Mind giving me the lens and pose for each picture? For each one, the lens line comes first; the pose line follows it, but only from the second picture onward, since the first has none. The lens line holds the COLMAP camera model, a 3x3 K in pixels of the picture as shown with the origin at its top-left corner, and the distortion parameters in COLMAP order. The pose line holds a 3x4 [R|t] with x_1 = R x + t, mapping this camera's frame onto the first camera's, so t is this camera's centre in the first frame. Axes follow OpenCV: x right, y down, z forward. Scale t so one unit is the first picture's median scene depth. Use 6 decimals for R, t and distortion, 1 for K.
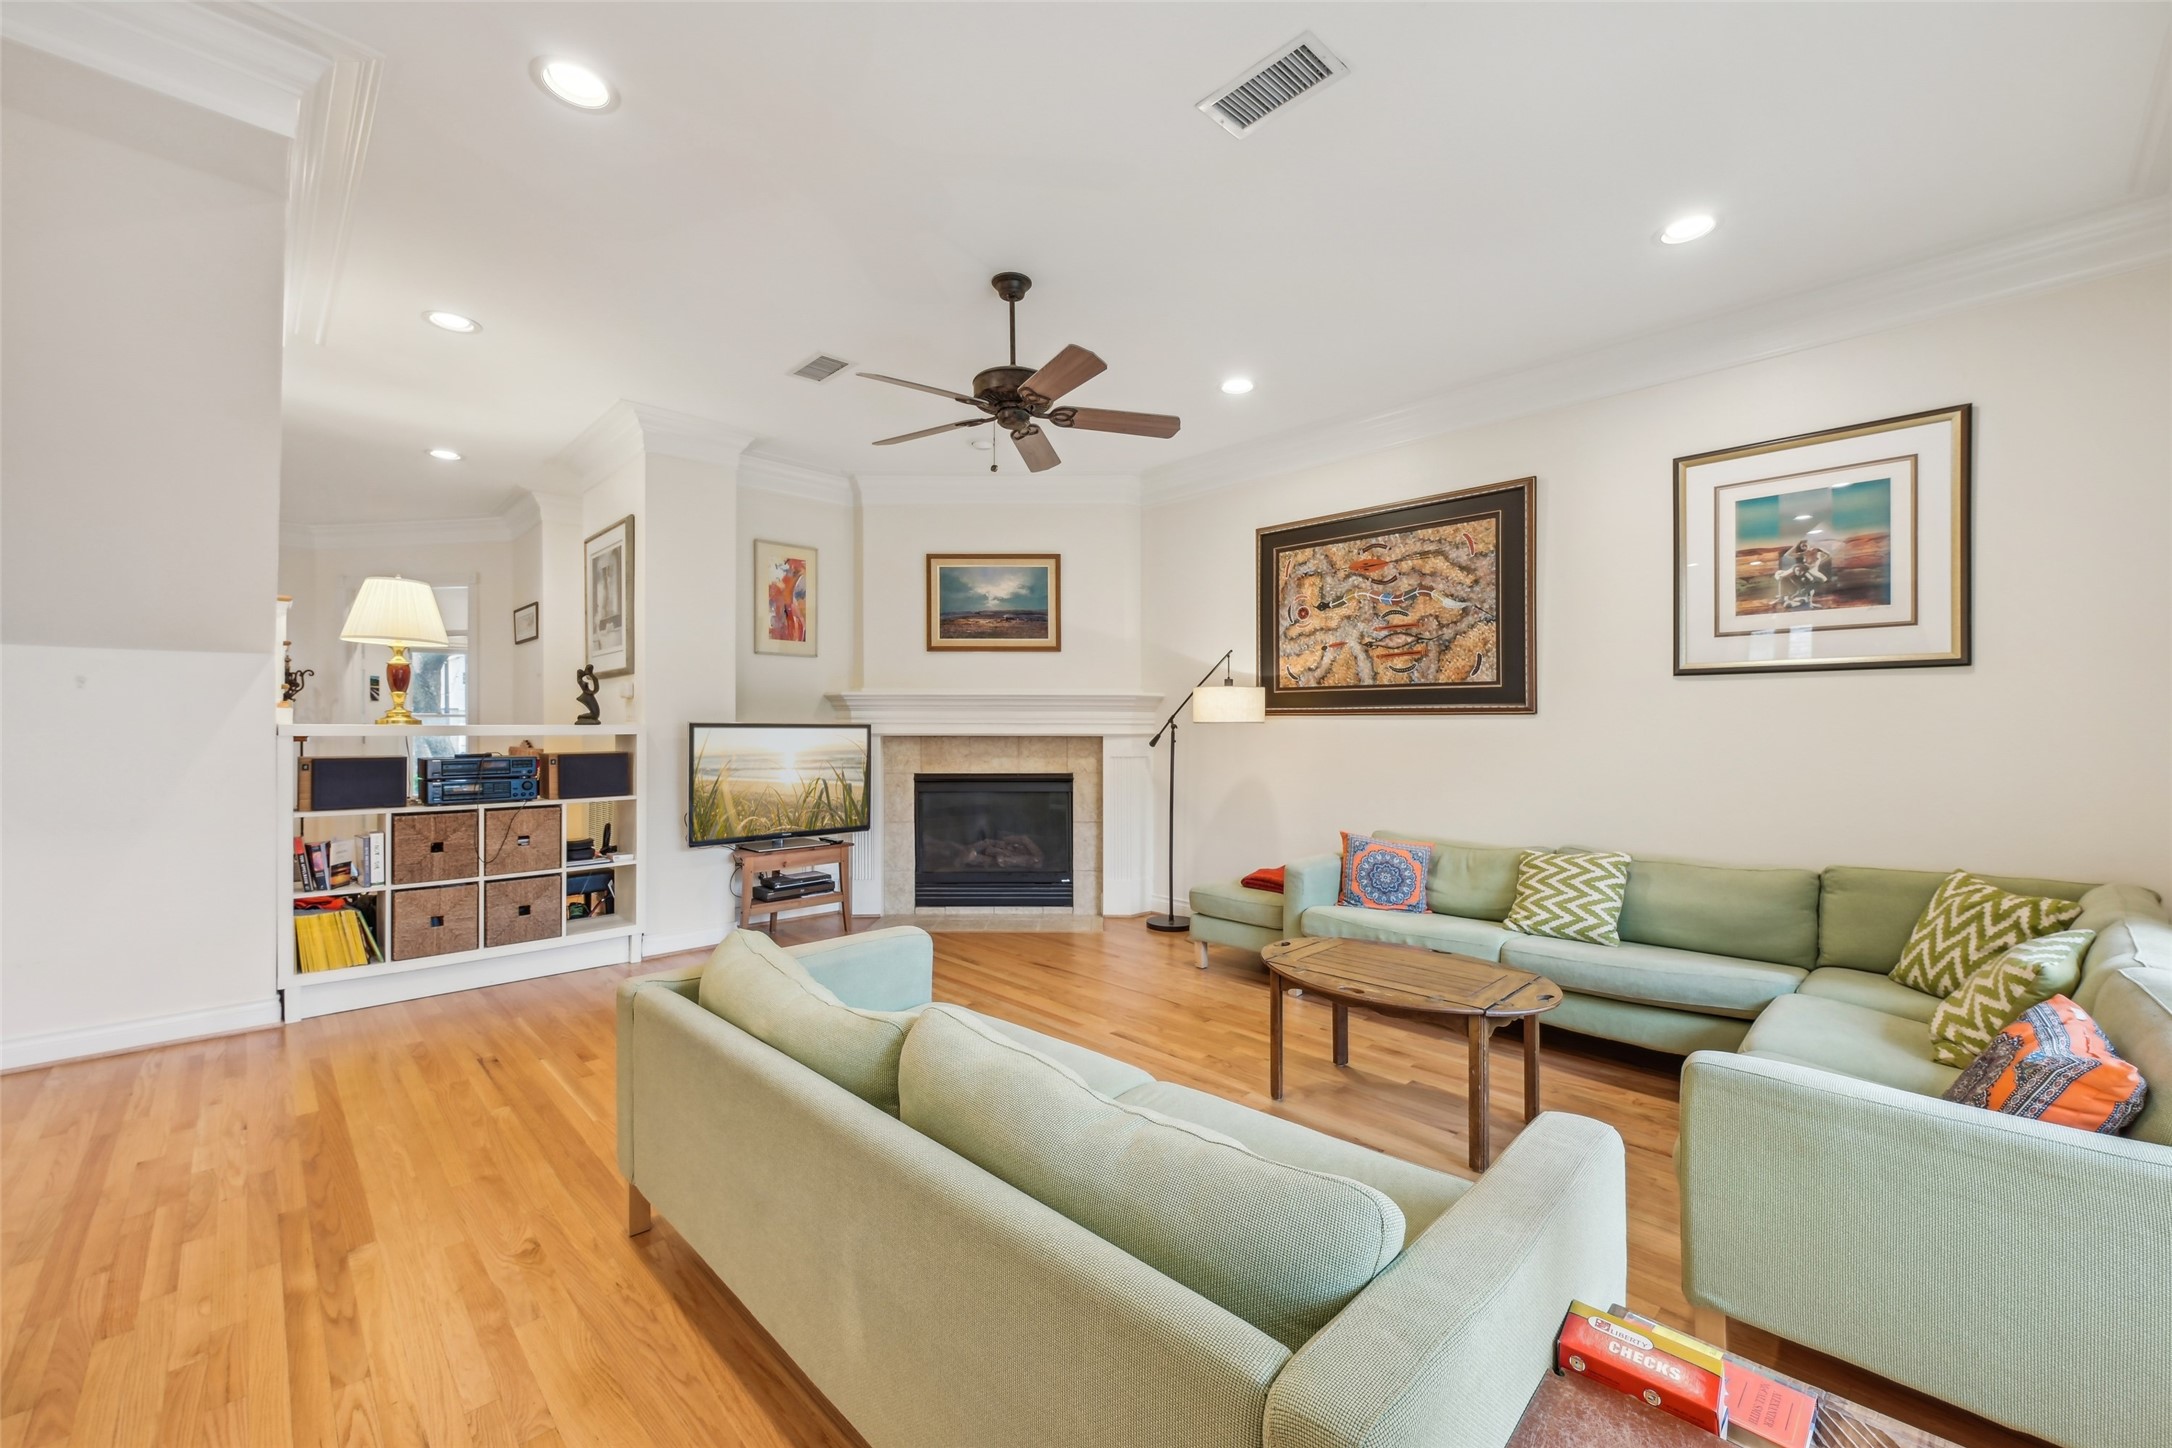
lens RADIAL K [[860.4, 0, 1084.4], [0, 860.4, 725.6], [0, 0, 1]] dist [-0.001297, -0.000436]
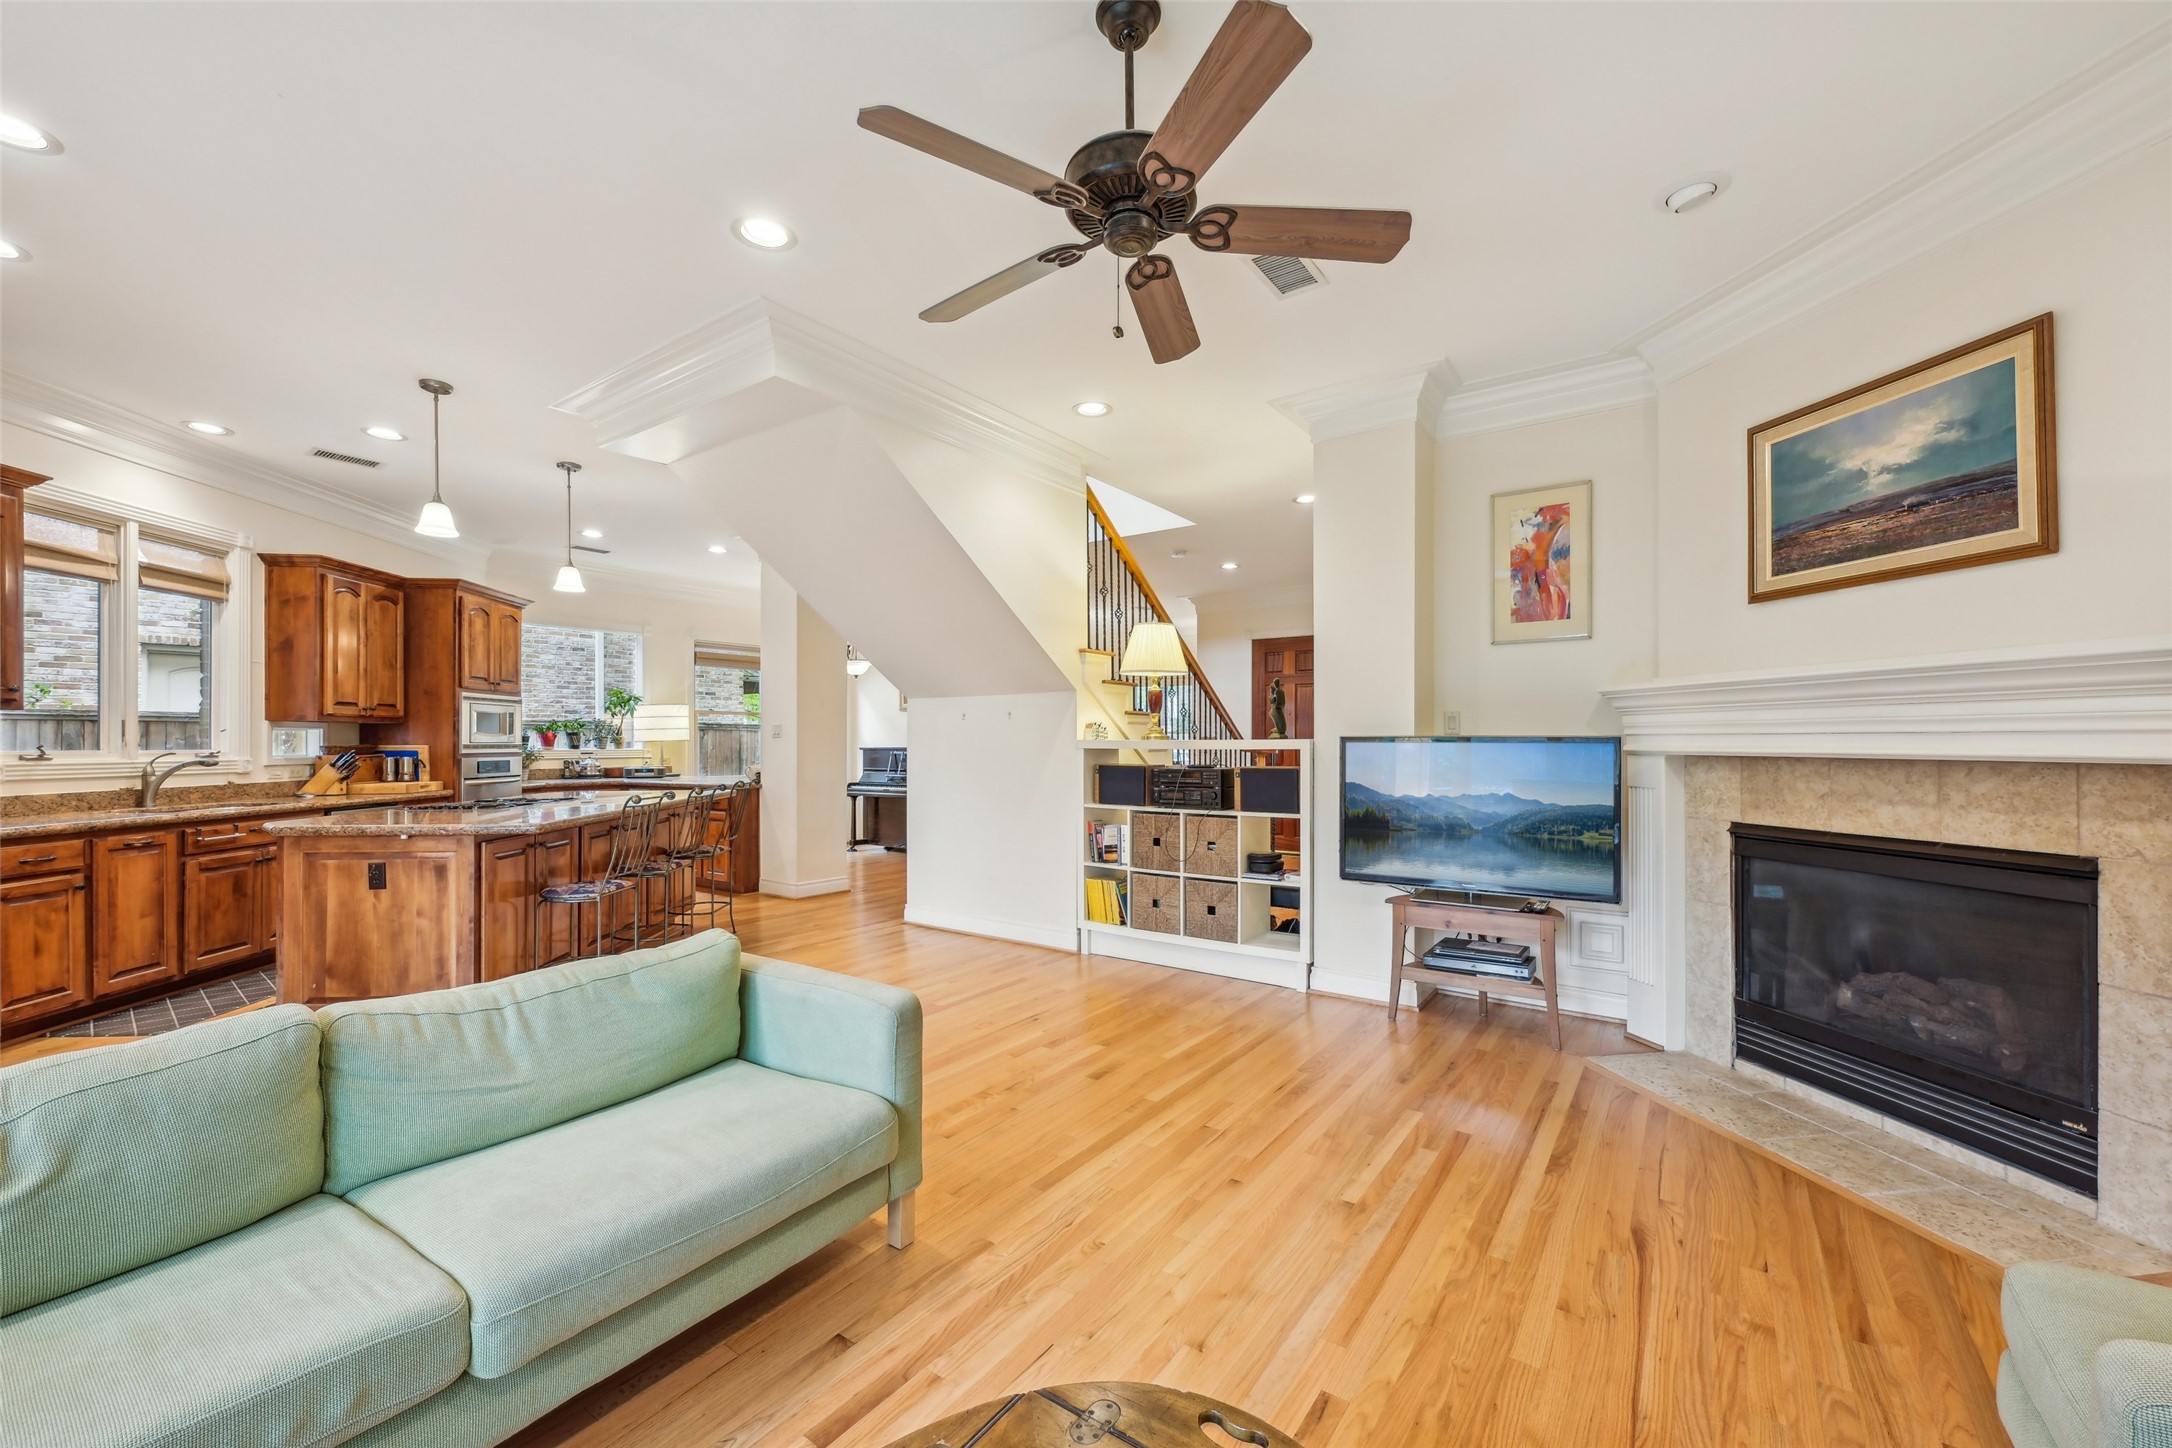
lens RADIAL K [[864.2, 0, 1093.8], [0, 864.2, 736.9], [0, 0, 1]] dist [-0.000892, -0.000185]
pose [[0.176773, -0.006173, -0.984232, 0.348754], [0.003809, 0.999977, -0.005588, 0.001197], [0.984244, -0.002762, 0.176792, 0.582180]]
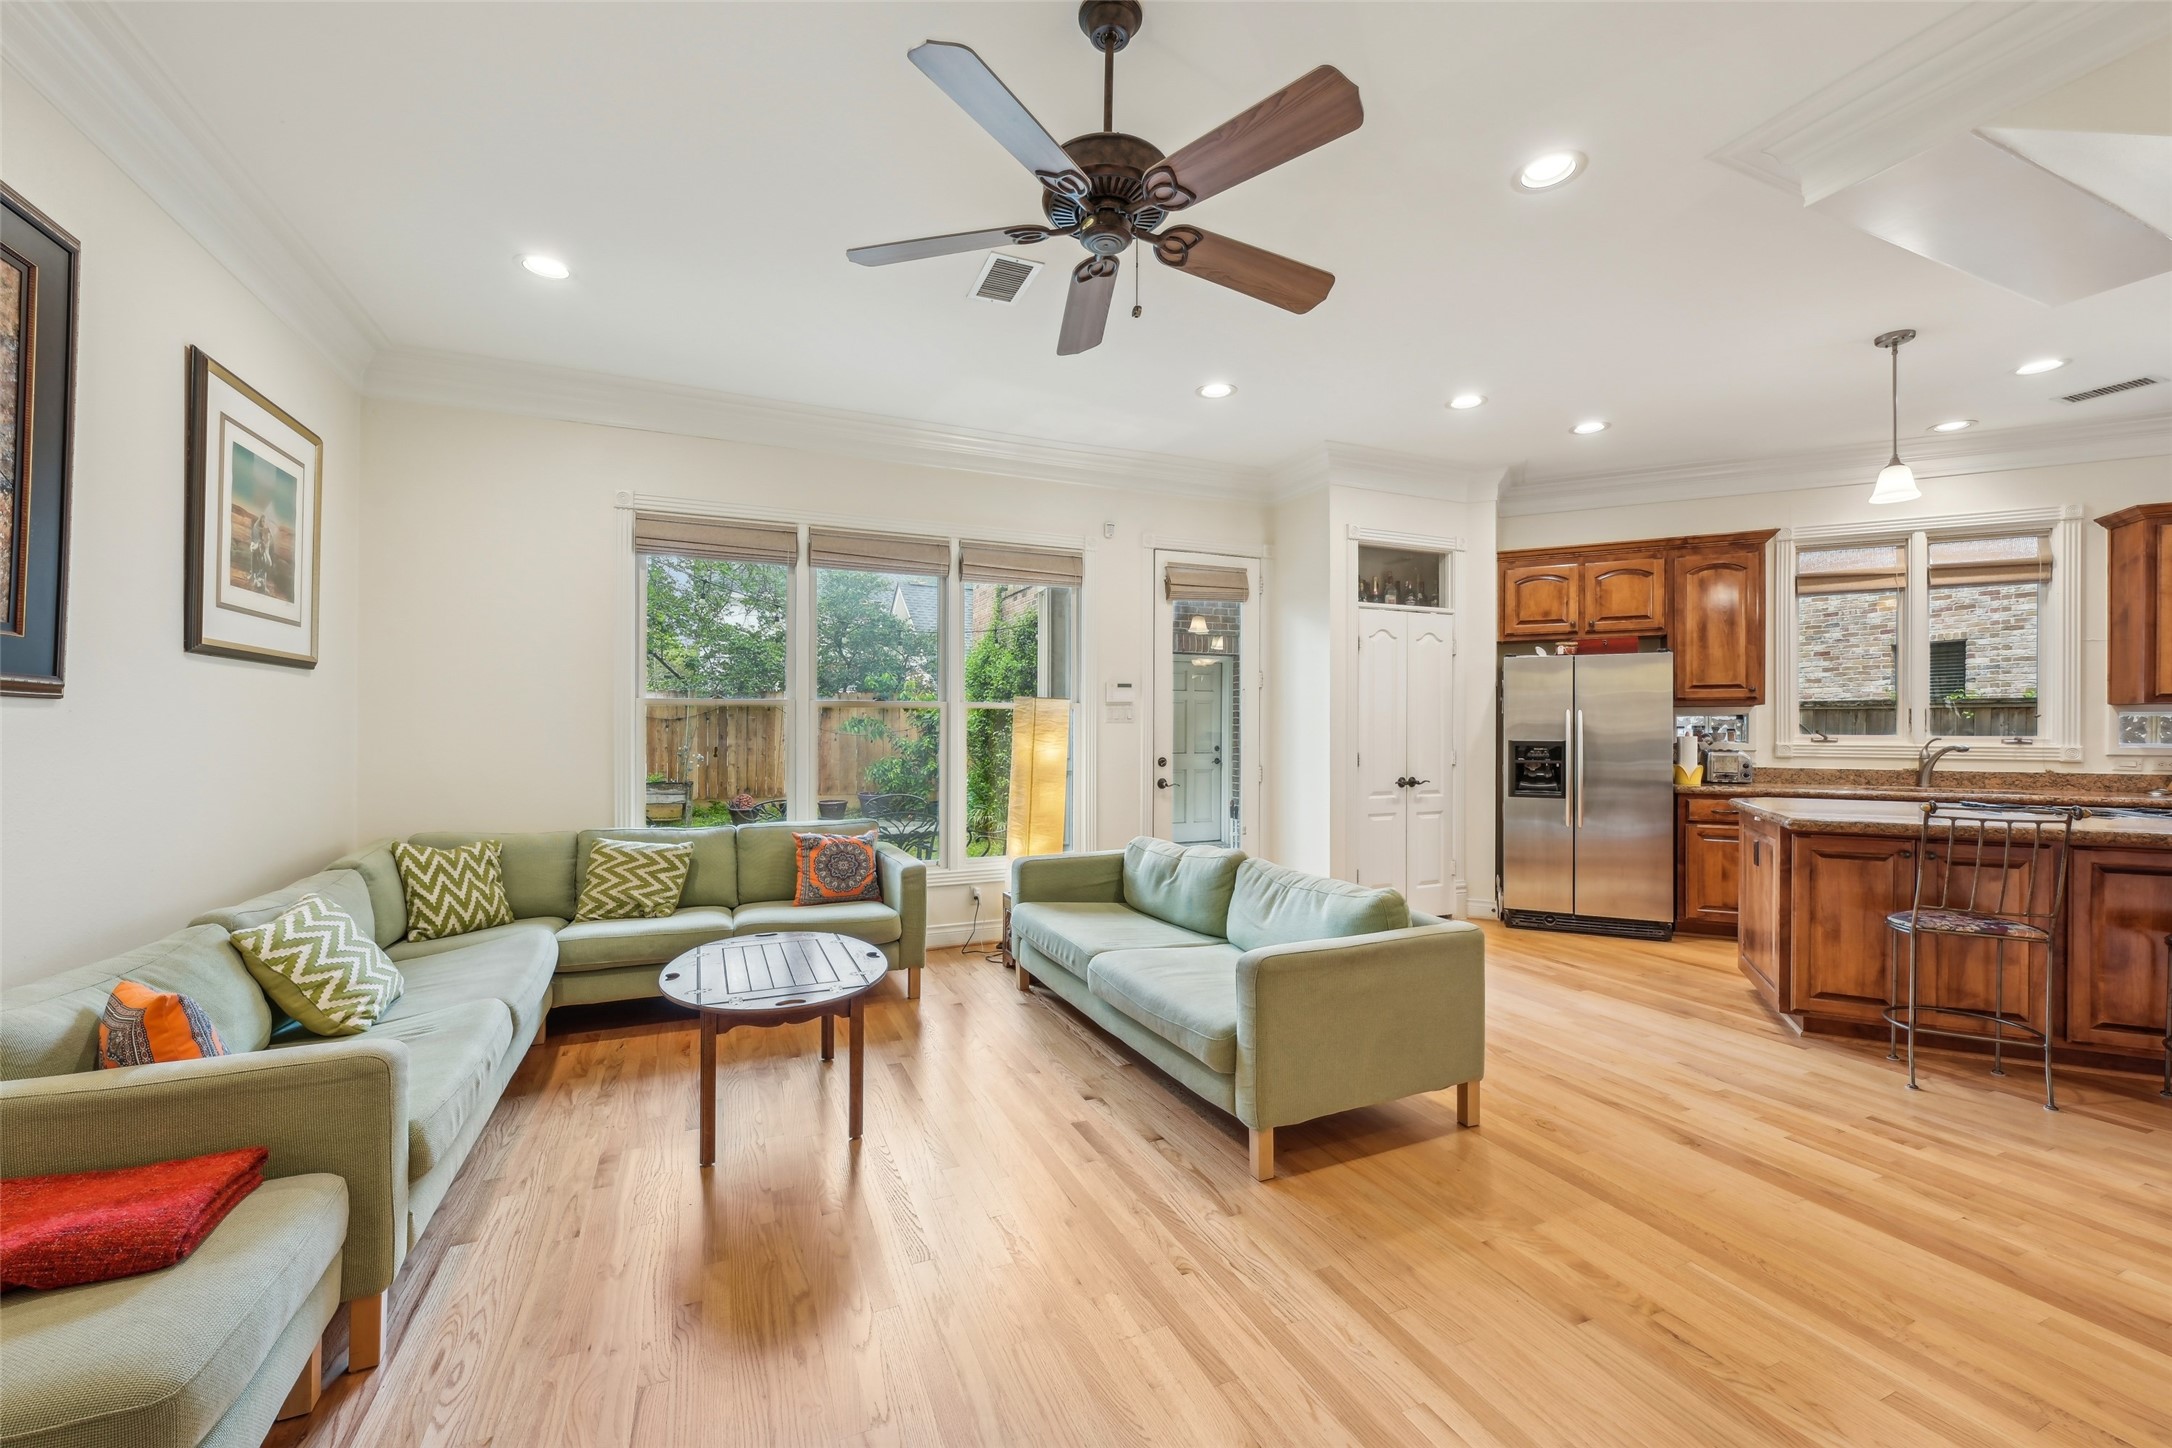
lens RADIAL K [[864.2, 0, 1093.8], [0, 864.2, 736.9], [0, 0, 1]] dist [-0.000892, -0.000185]
pose [[-0.934584, -0.006880, 0.355675, -0.201371], [-0.003744, 0.999948, 0.009506, 0.001740], [-0.355722, 0.007553, -0.934561, 1.066995]]
